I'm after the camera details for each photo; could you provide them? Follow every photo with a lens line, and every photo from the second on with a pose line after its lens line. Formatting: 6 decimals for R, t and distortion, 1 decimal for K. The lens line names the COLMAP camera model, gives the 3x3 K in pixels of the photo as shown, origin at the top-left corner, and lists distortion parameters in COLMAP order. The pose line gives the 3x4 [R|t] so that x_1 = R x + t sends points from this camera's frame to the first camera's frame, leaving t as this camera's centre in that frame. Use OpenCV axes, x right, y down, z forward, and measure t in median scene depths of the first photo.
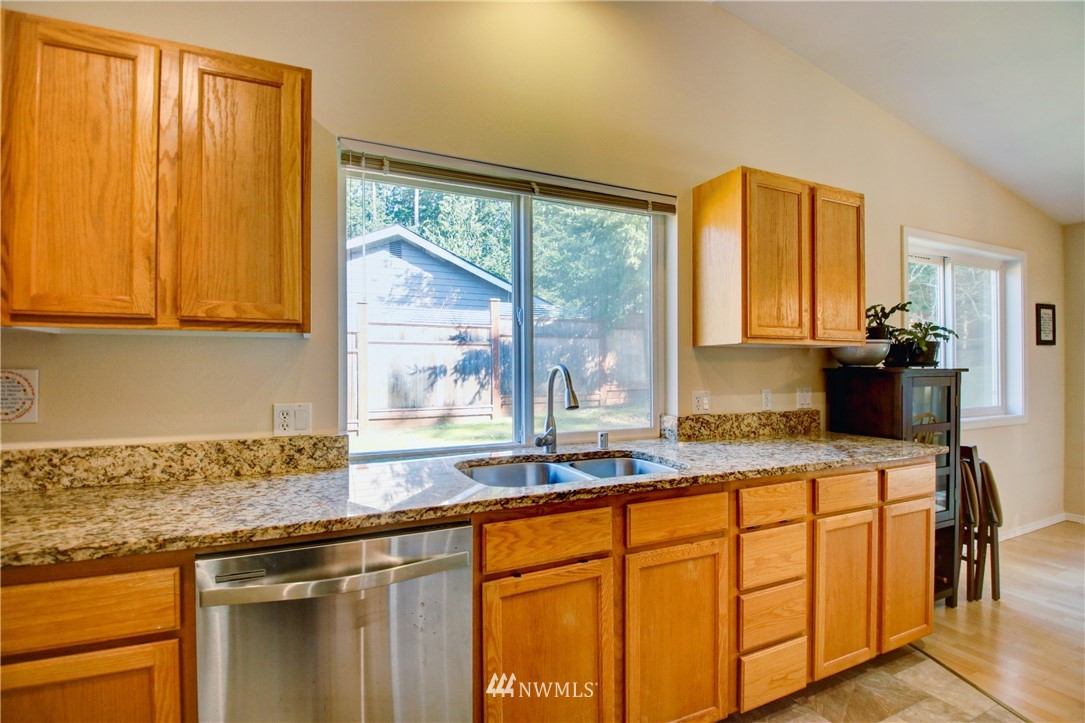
lens RADIAL K [[504.0, 0, 541.7], [0, 504.0, 366.1], [0, 0, 1]] dist [0.020068, -0.030741]
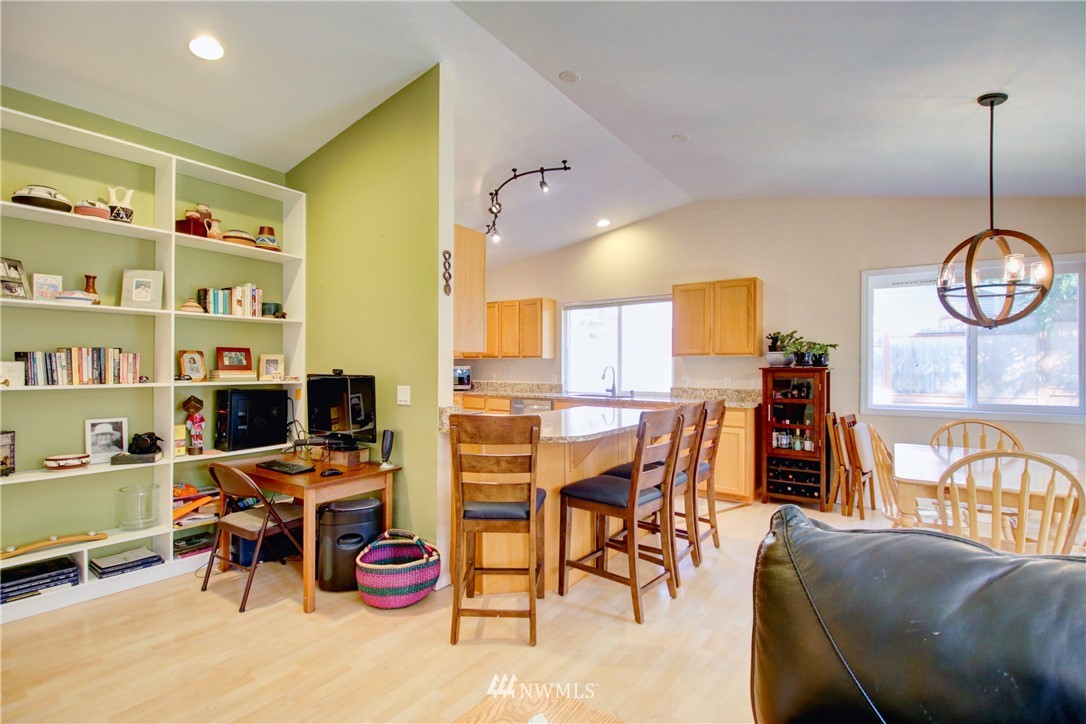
lens RADIAL K [[504.5, 0, 542.2], [0, 504.5, 366.6], [0, 0, 1]] dist [0.020068, -0.030741]
pose [[0.490286, 0.003238, -0.871556, 2.355071], [-0.001628, 0.999995, 0.002799, -0.003132], [0.871560, 0.000046, 0.490288, -0.808106]]
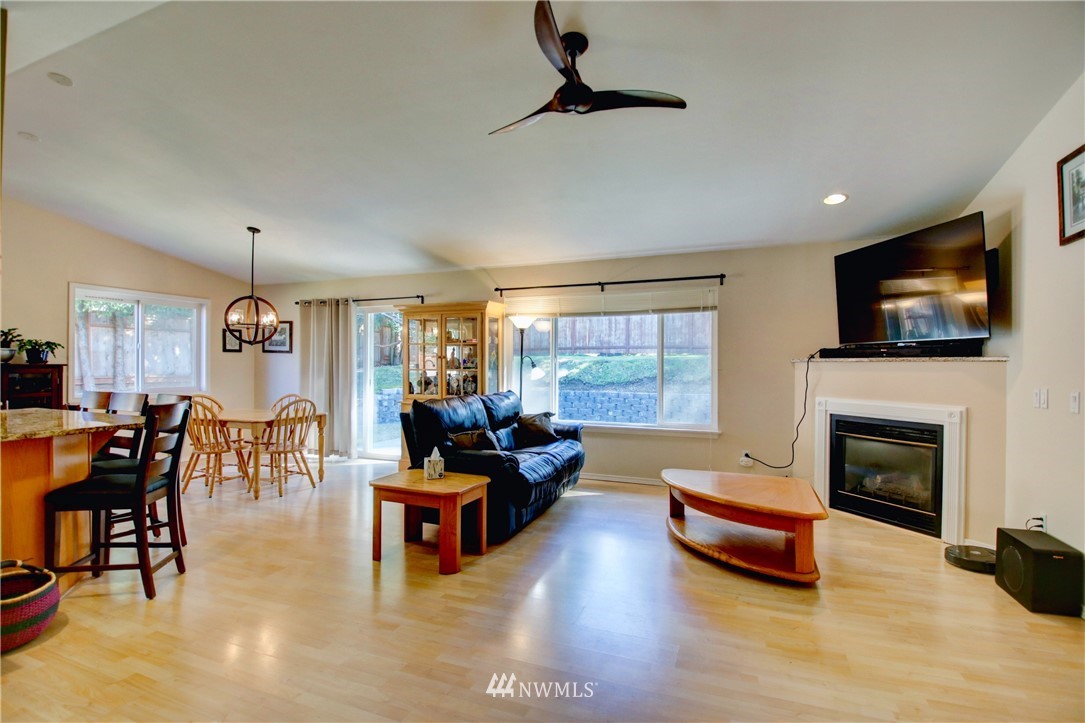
lens RADIAL K [[504.0, 0, 541.7], [0, 504.0, 366.1], [0, 0, 1]] dist [0.020068, -0.030741]
pose [[0.725217, 0.002976, 0.688514, 1.091147], [-0.006910, 0.999972, 0.002956, -0.007904], [-0.688486, -0.006902, 0.725217, -2.084400]]
